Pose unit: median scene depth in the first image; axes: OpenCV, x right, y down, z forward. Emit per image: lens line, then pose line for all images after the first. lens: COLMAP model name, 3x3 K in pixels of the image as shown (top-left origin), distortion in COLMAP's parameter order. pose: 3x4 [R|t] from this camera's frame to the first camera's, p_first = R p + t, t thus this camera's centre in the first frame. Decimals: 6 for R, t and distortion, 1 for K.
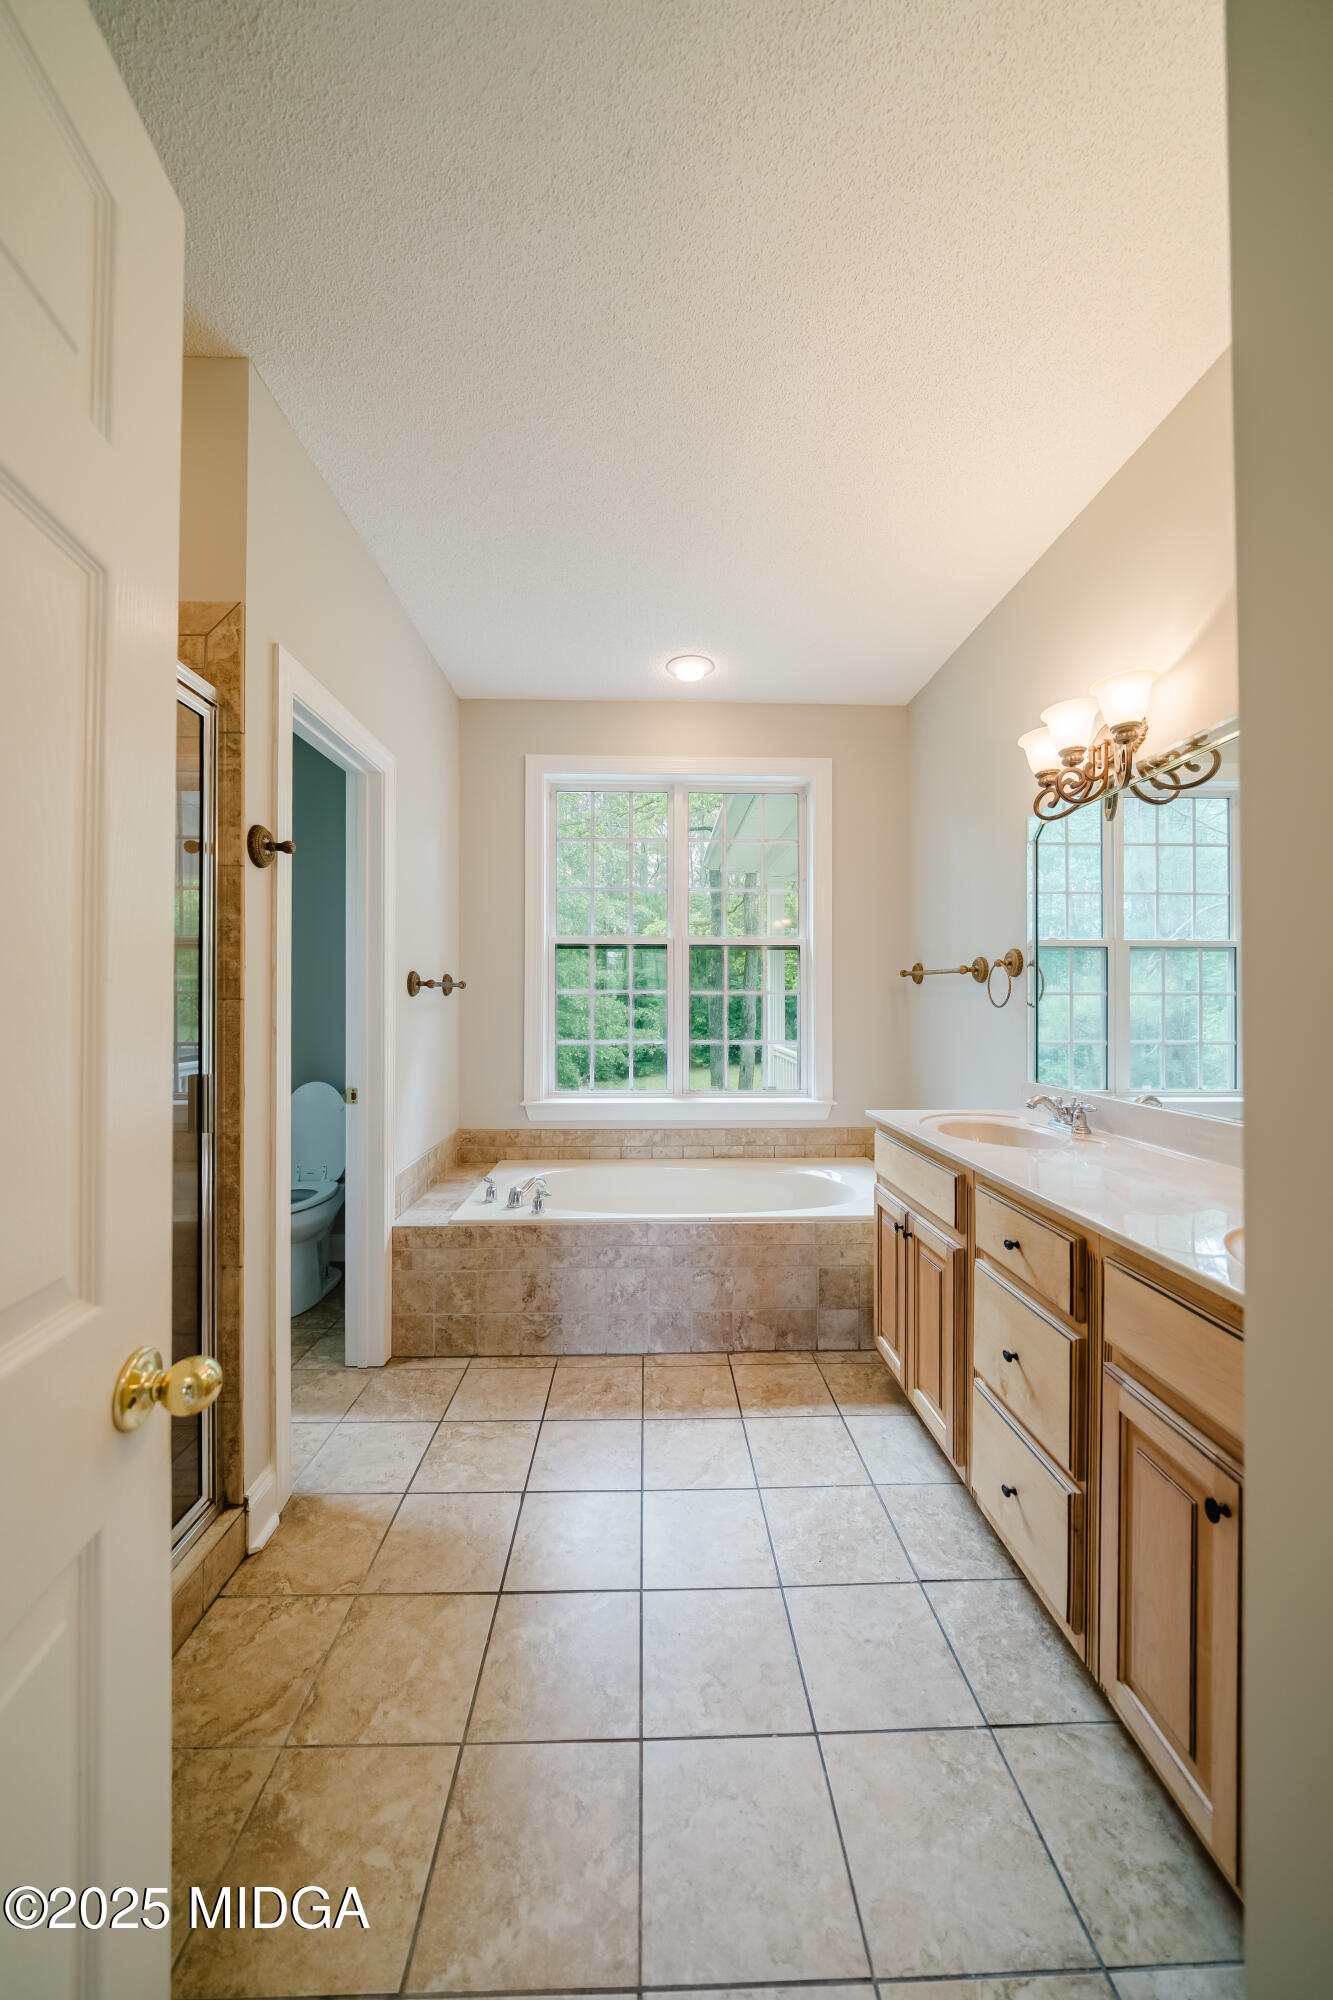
lens RADIAL K [[696.3, 0, 666.5], [0, 696.3, 1000.0], [0, 0, 1]] dist [-0.005996, -0.000130]
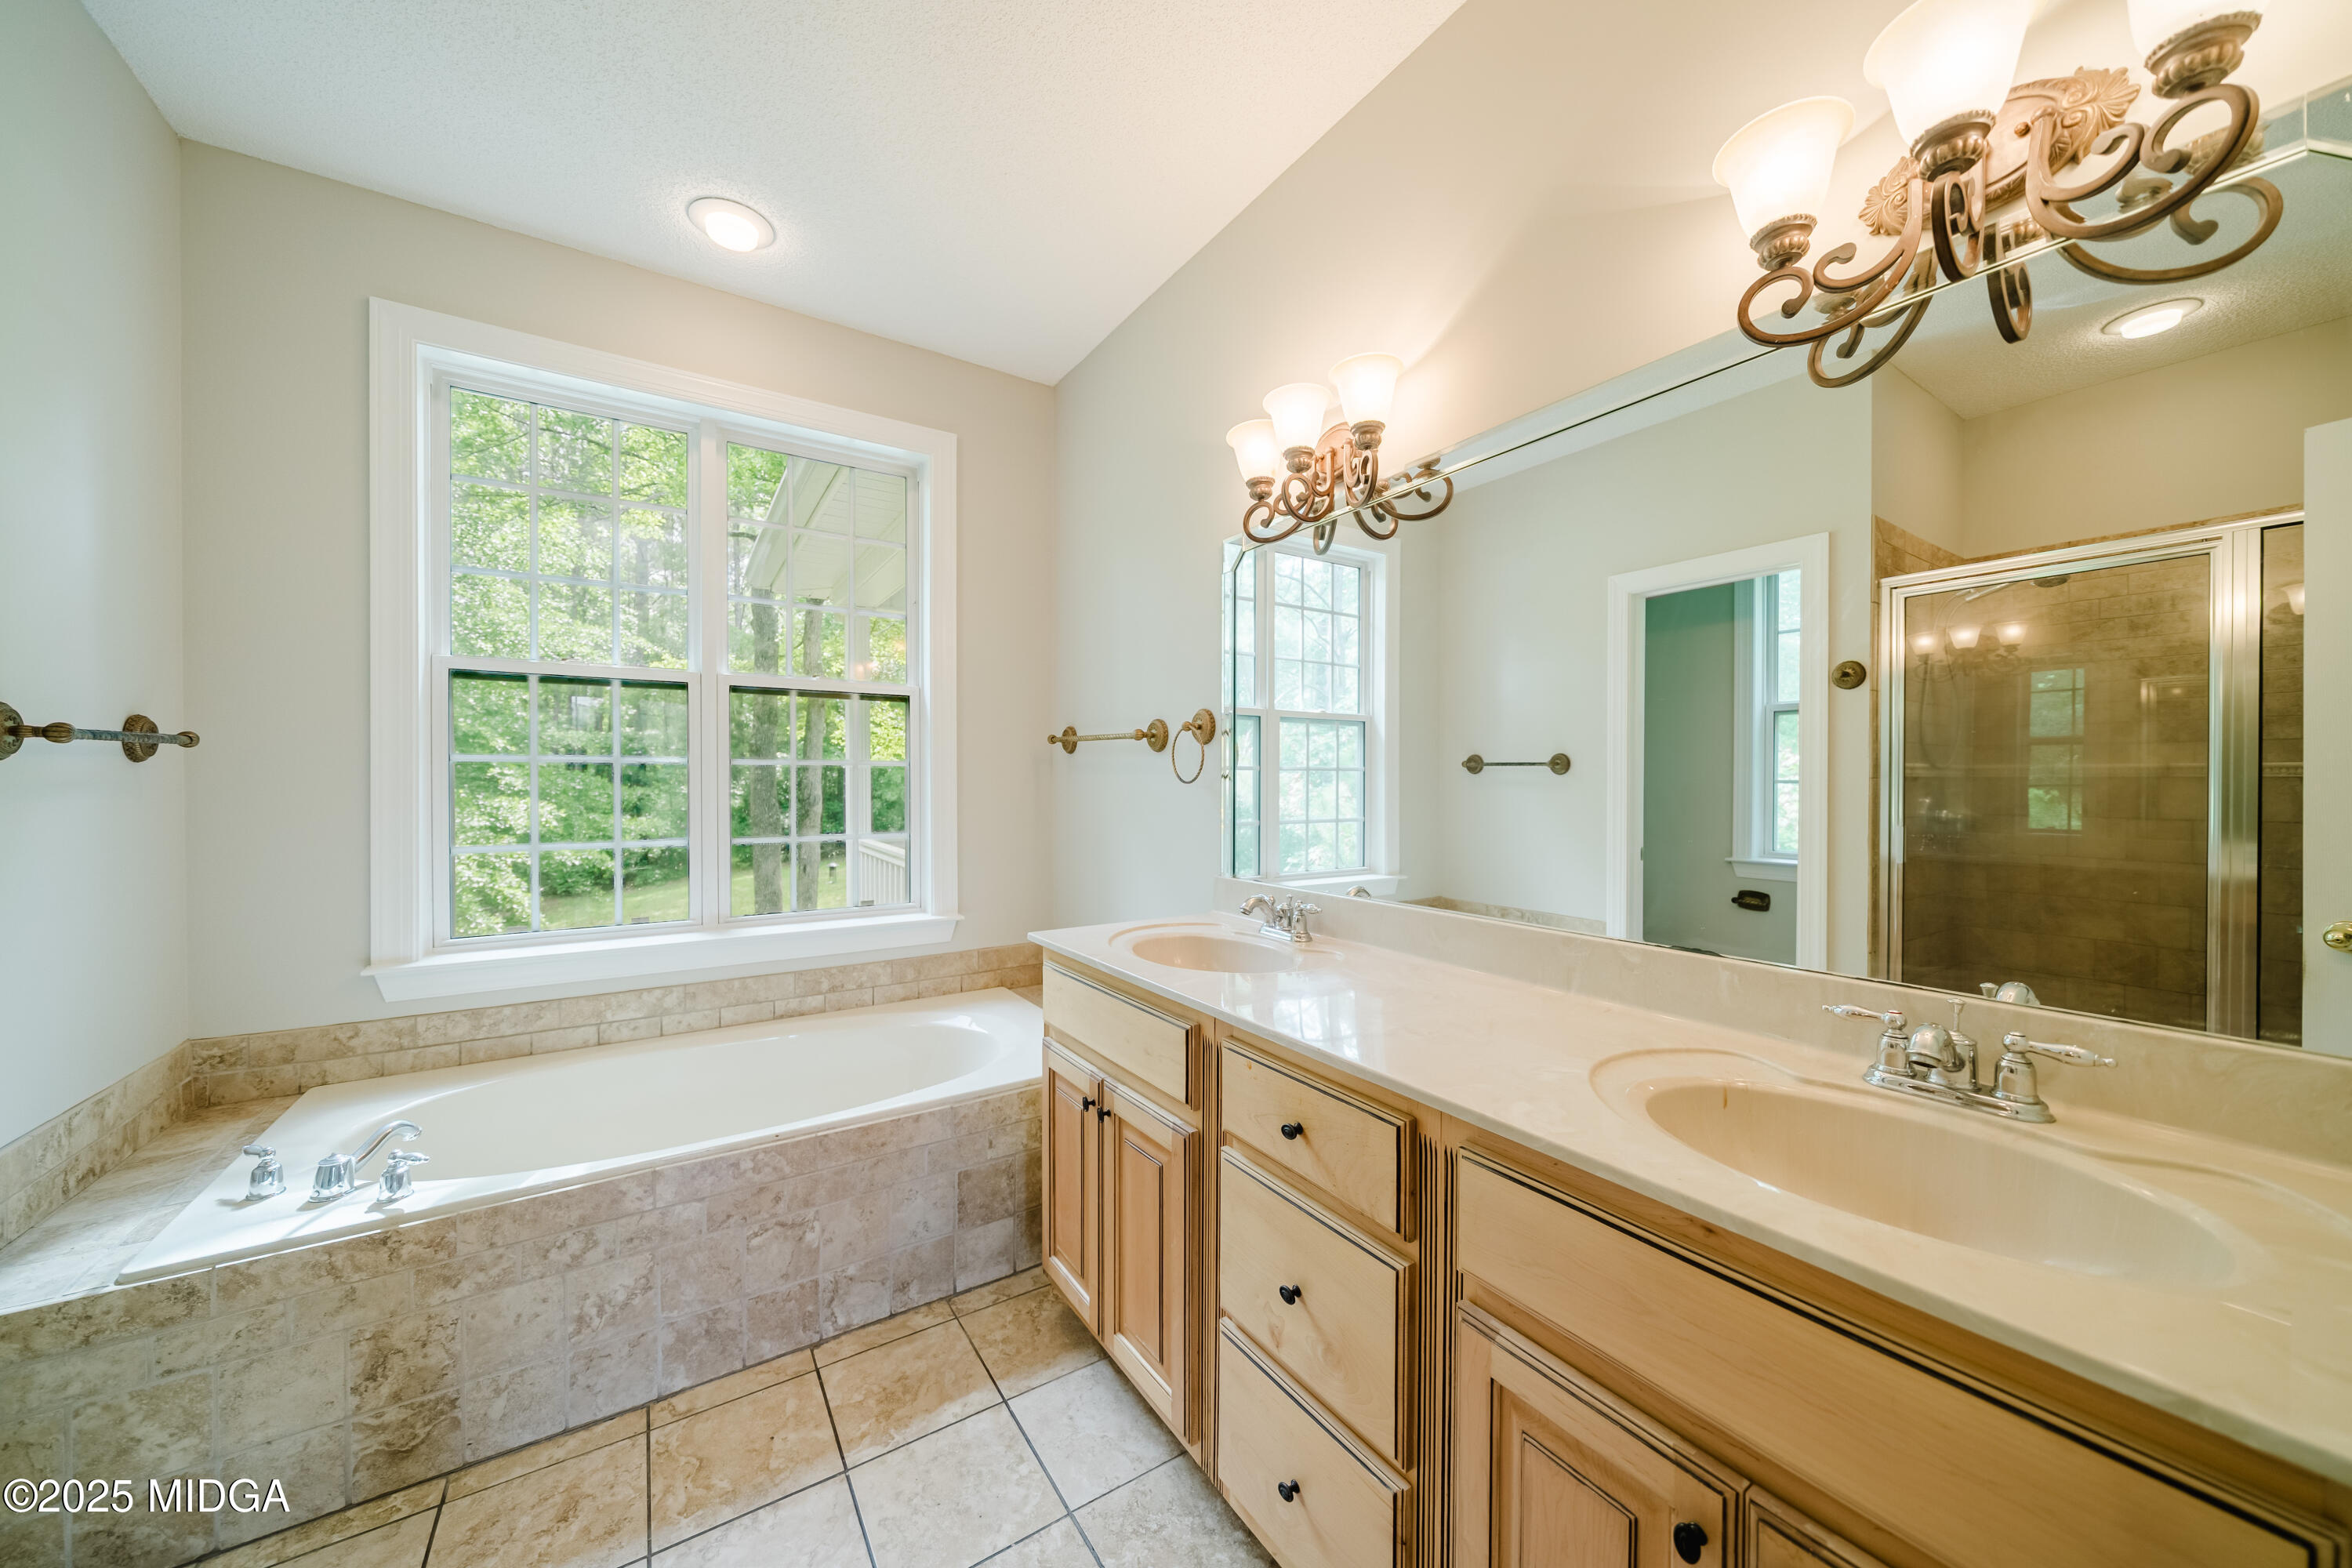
lens RADIAL K [[818.8, 0, 1179.2], [0, 818.8, 787.8], [0, 0, 1]] dist [-0.005996, -0.000130]
pose [[0.853268, -0.005272, 0.521446, -0.007828], [-0.001790, 0.999913, 0.013039, 0.003744], [-0.521470, -0.012059, 0.853185, 0.225218]]
